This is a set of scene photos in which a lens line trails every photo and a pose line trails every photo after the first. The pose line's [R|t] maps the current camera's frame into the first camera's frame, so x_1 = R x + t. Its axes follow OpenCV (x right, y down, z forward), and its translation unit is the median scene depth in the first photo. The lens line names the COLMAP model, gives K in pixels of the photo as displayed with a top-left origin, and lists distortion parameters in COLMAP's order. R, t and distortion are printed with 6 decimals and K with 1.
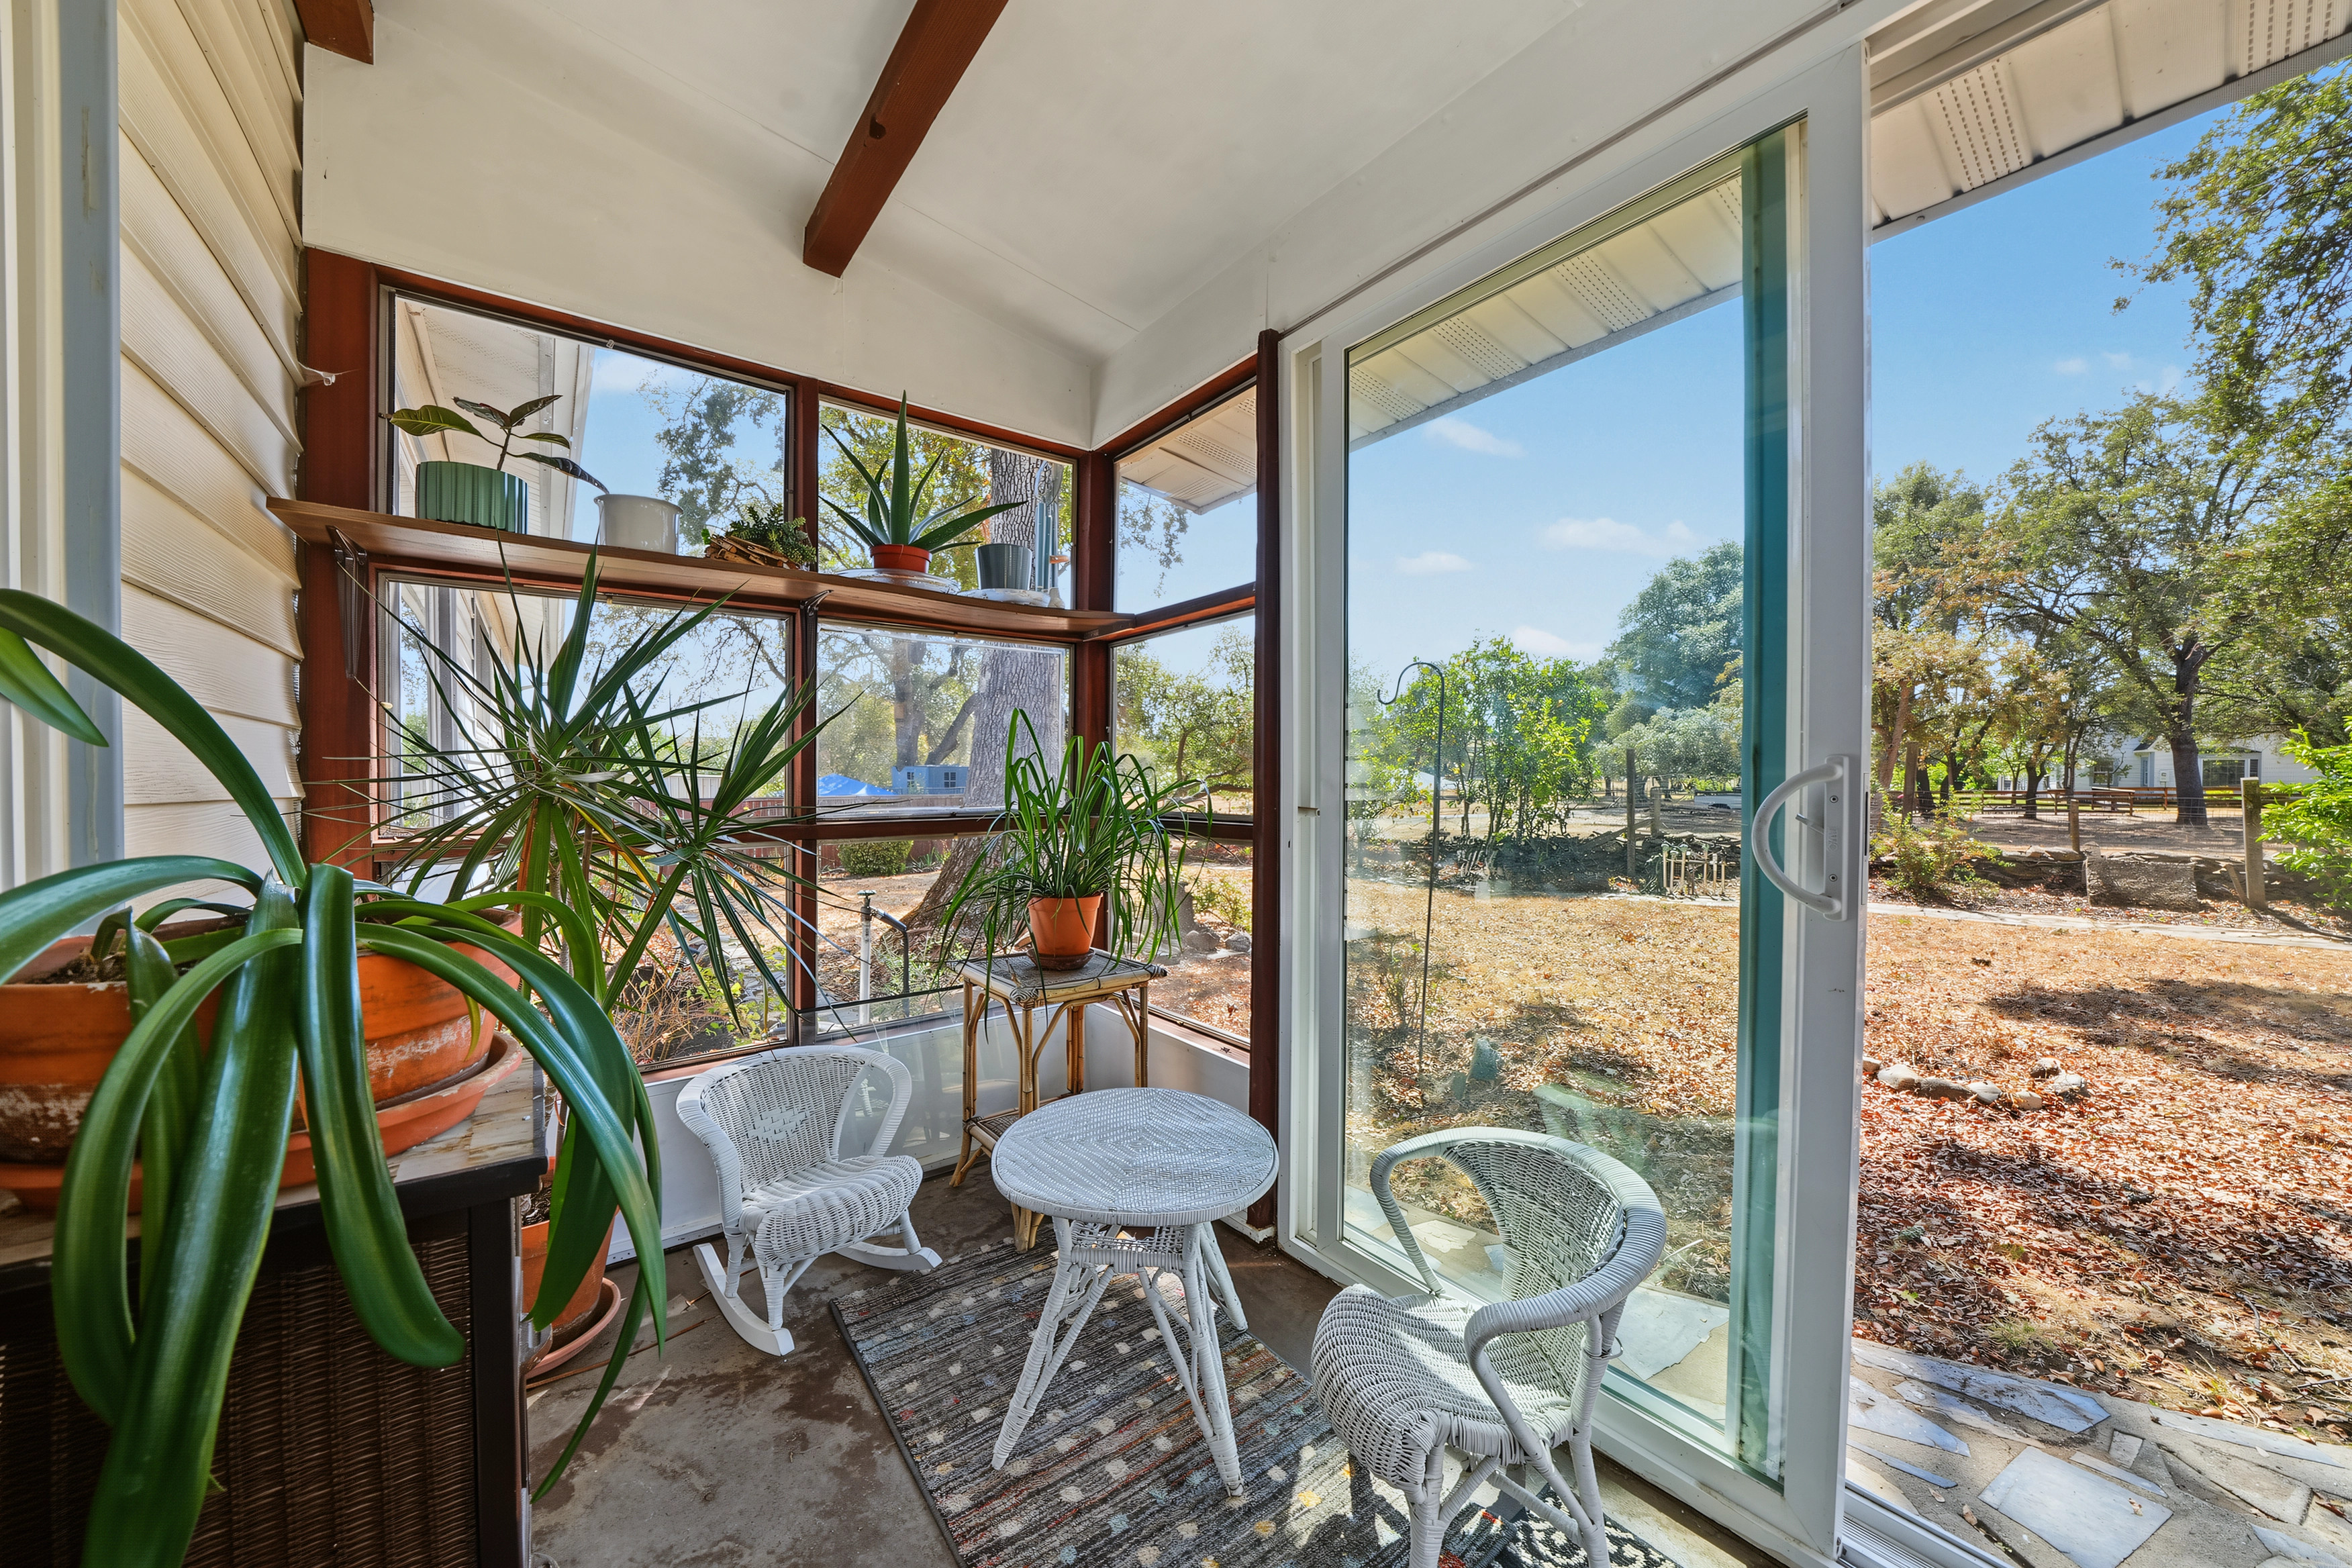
lens RADIAL K [[824.3, 0, 1176.0], [0, 824.3, 784.0], [0, 0, 1]] dist [-0.000767, -0.000043]
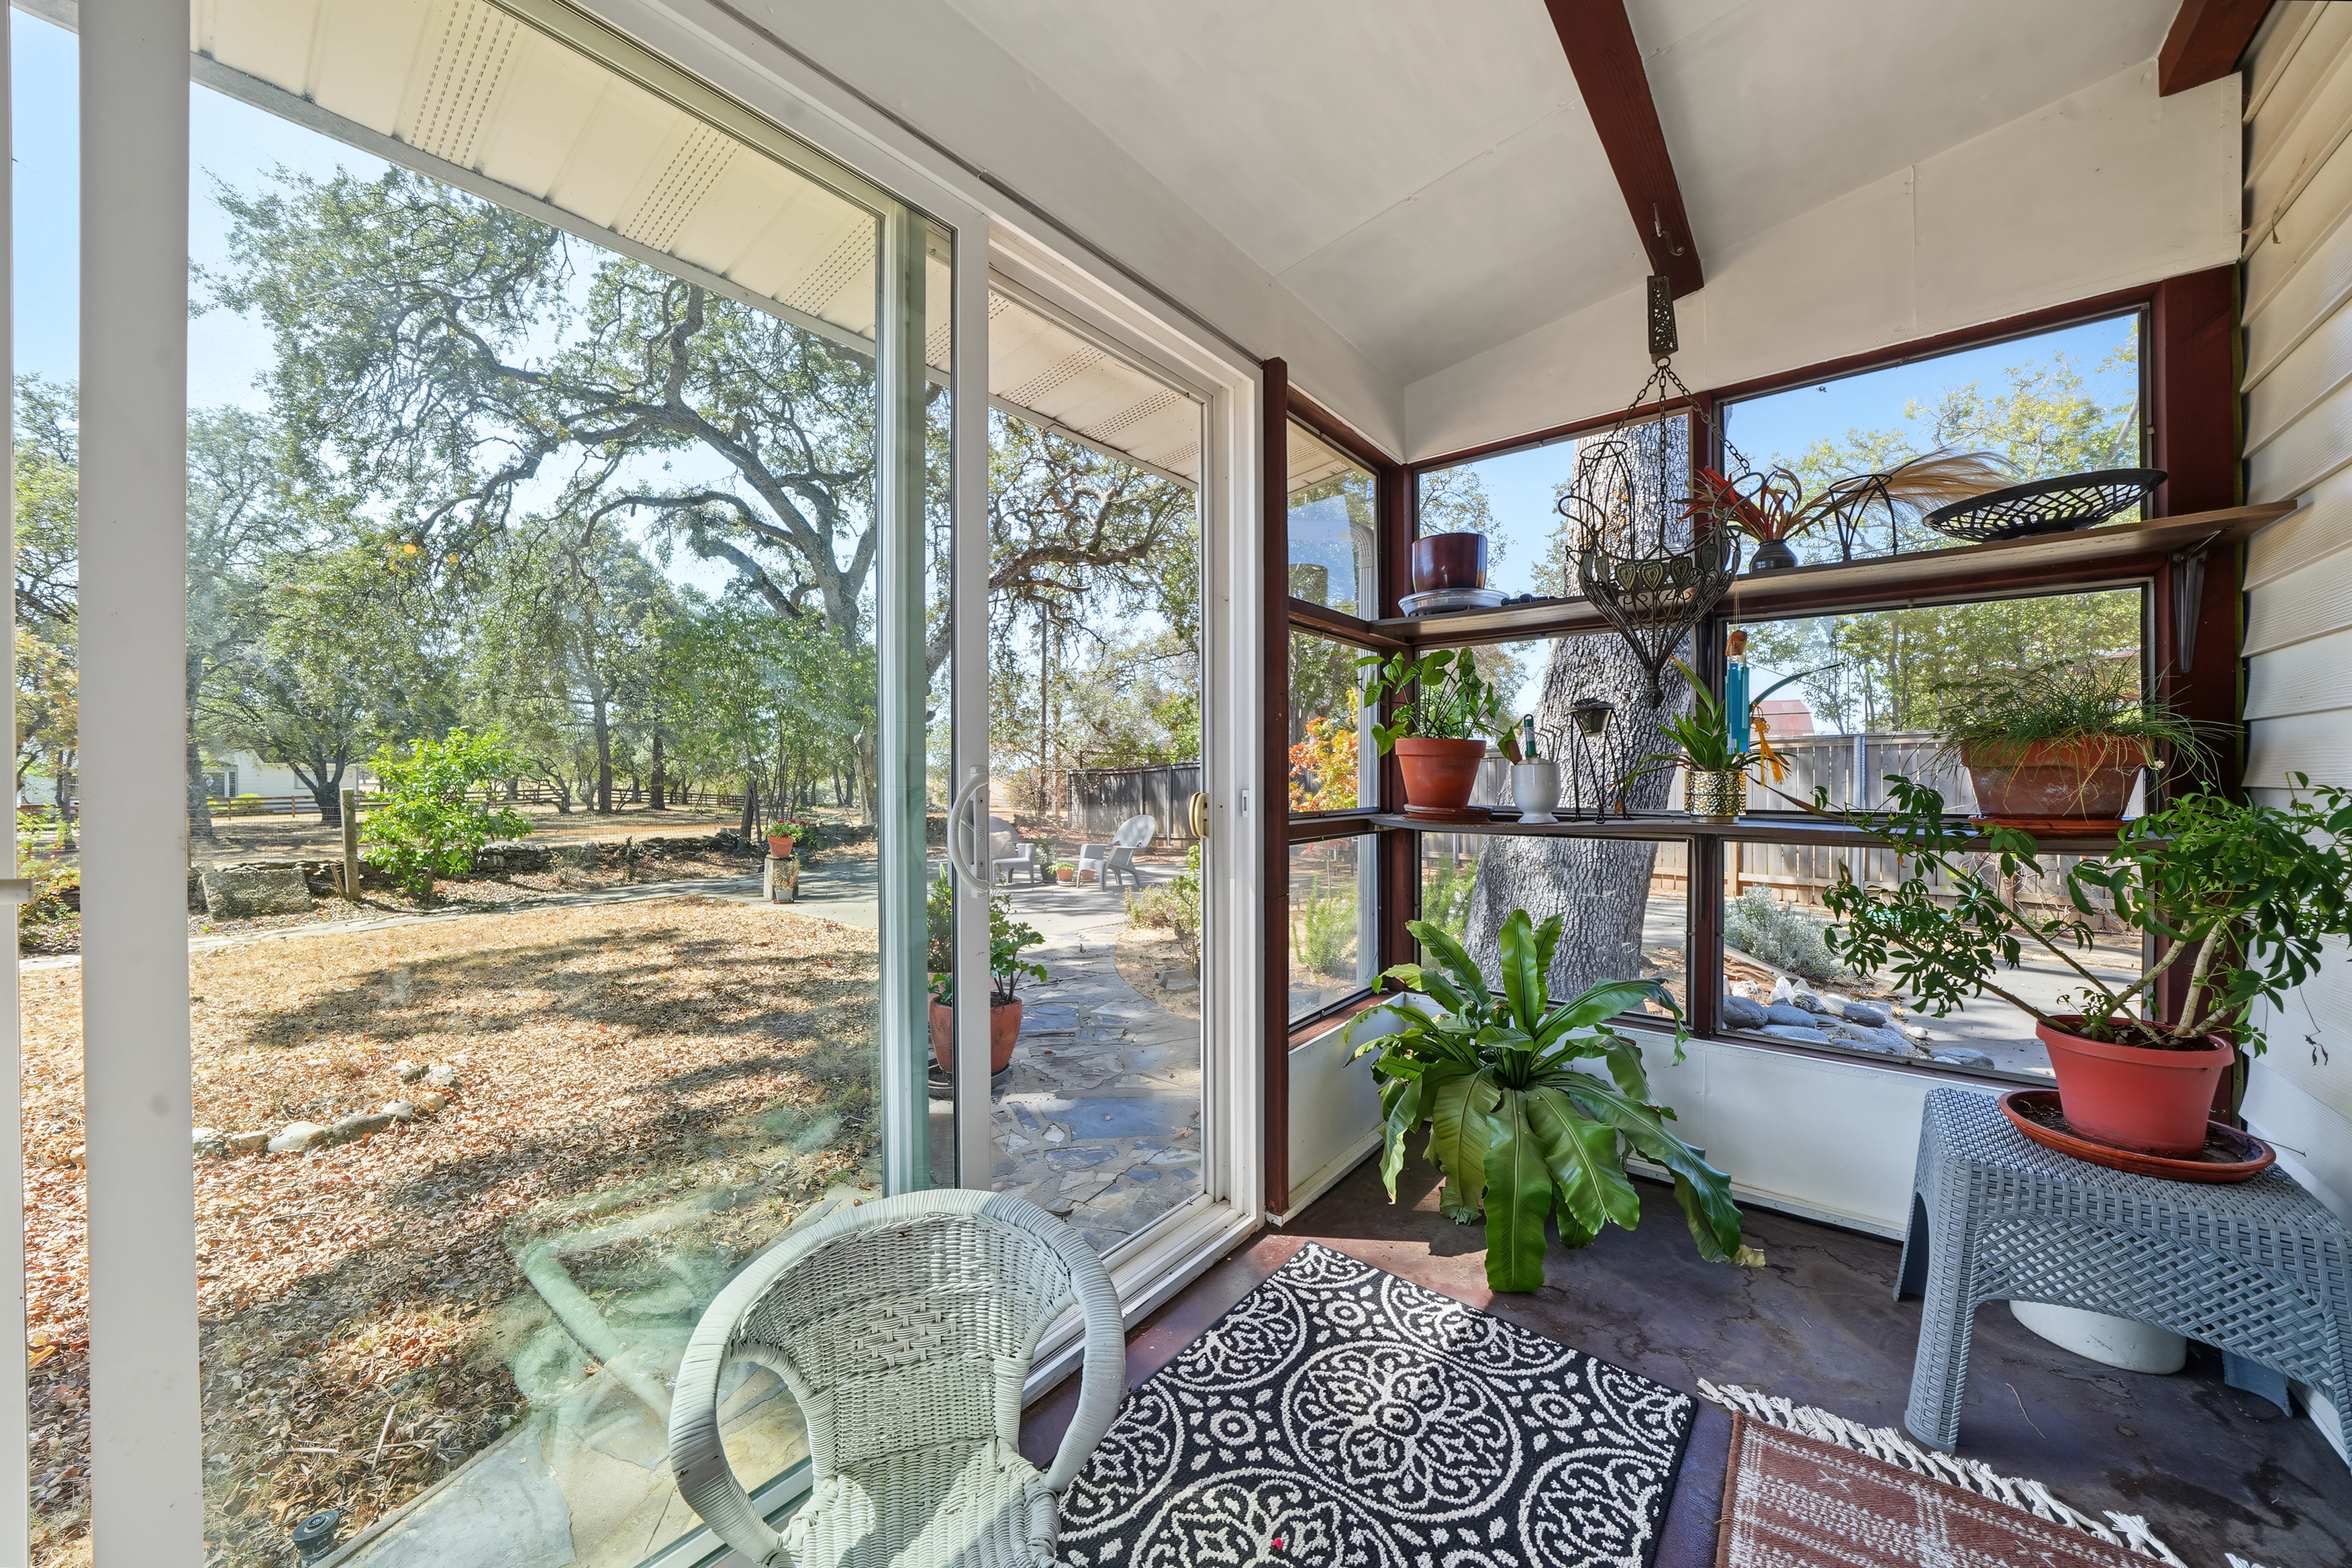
lens RADIAL K [[824.3, 0, 1176.0], [0, 824.3, 784.0], [0, 0, 1]] dist [-0.000767, -0.000043]
pose [[-0.197691, -0.000023, 0.980264, -0.106805], [0.017115, 0.999847, 0.003475, 0.012981], [-0.980115, 0.017465, -0.197661, 0.293427]]
